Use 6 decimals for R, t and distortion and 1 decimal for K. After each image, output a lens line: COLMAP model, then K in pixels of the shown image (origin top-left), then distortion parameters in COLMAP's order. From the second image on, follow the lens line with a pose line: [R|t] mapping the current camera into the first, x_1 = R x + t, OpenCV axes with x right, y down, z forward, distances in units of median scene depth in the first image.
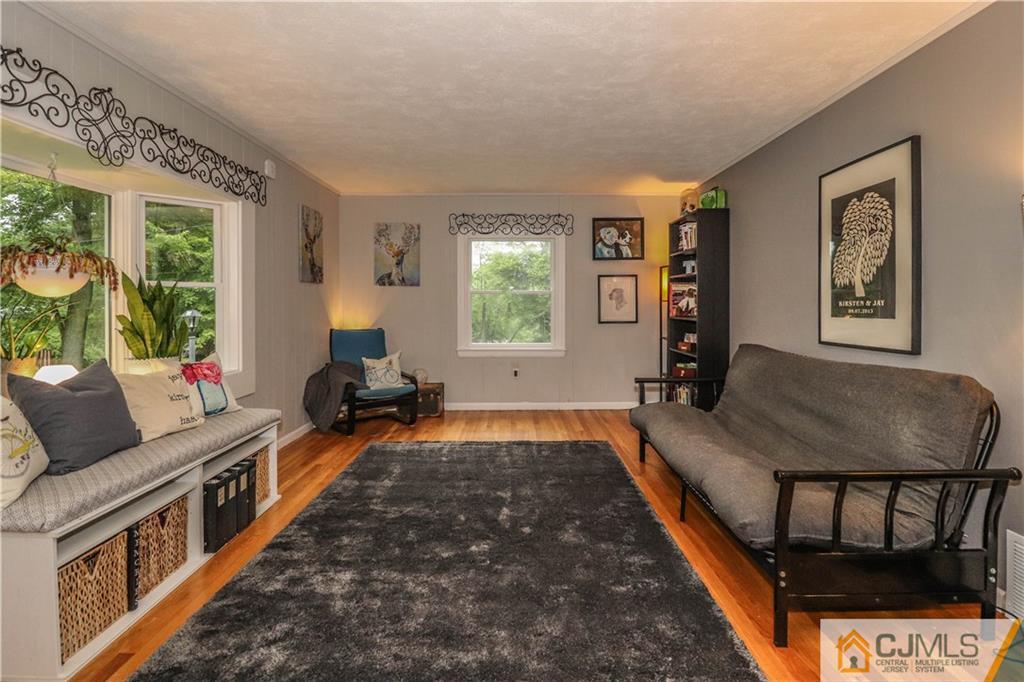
lens RADIAL K [[495.5, 0, 507.1], [0, 495.5, 309.9], [0, 0, 1]] dist [-0.007724, -0.006687]
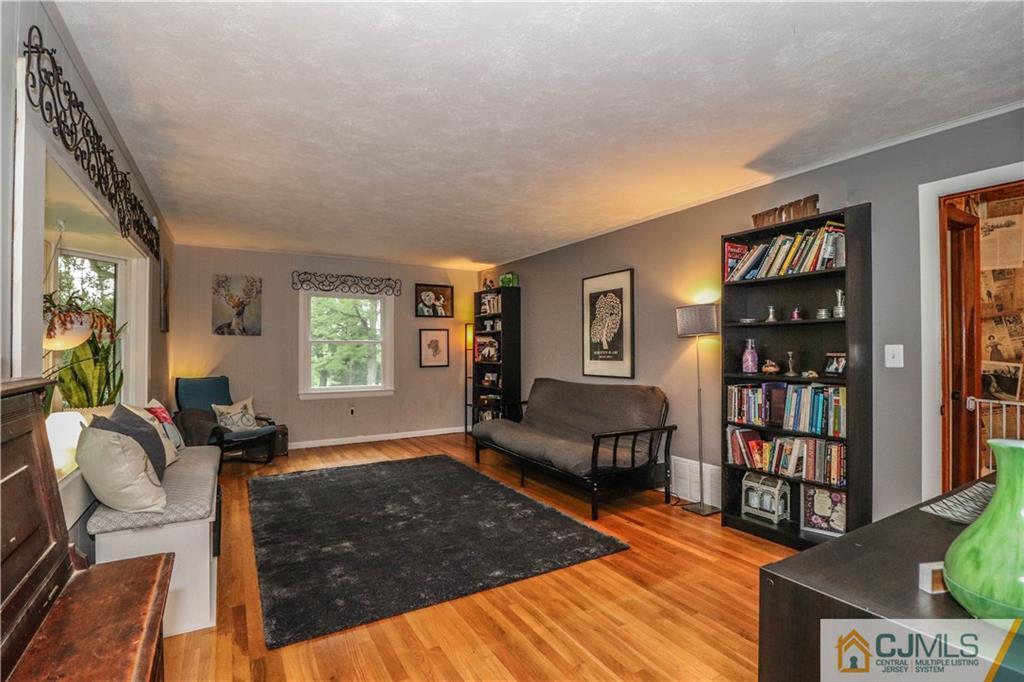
lens RADIAL K [[495.5, 0, 512.1], [0, 495.5, 343.2], [0, 0, 1]] dist [-0.007724, -0.006687]
pose [[0.858146, 0.006408, 0.513366, -0.293811], [0.006039, 0.999727, -0.022575, -0.005075], [-0.513370, 0.022473, 0.857873, -0.223563]]
